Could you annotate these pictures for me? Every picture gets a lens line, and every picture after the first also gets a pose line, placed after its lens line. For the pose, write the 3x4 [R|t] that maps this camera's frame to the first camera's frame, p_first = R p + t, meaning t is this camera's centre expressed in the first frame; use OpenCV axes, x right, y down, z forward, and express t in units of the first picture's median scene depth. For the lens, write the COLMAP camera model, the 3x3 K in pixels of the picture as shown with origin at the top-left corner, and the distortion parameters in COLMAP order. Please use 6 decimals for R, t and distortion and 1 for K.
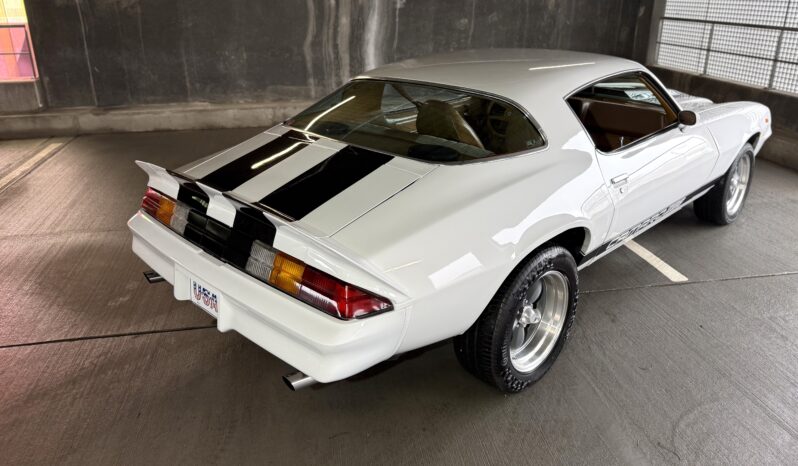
lens RADIAL K [[592.8, 0, 396.7], [0, 592.8, 192.1], [0, 0, 1]] dist [0.029977, -0.046650]
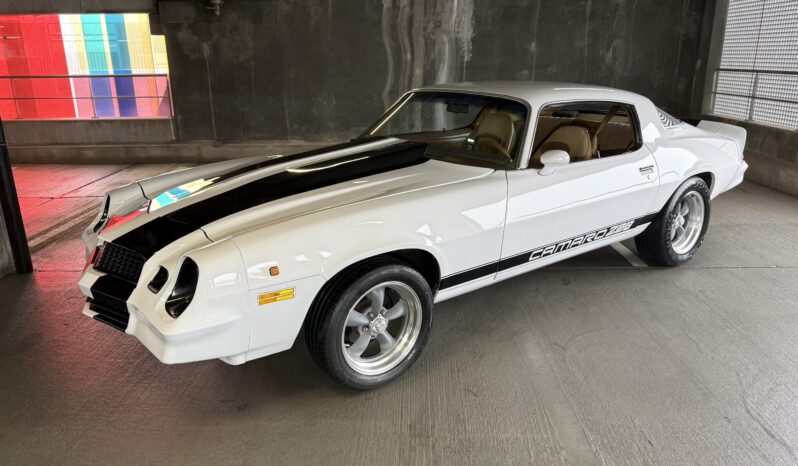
lens RADIAL K [[589.3, 0, 402.9], [0, 589.3, 233.5], [0, 0, 1]] dist [0.049708, -0.074153]
pose [[0.983415, 0.045101, -0.175672, 0.111386], [-0.052834, 0.997818, -0.039593, 0.082939], [0.173503, 0.048218, 0.983652, -0.145403]]
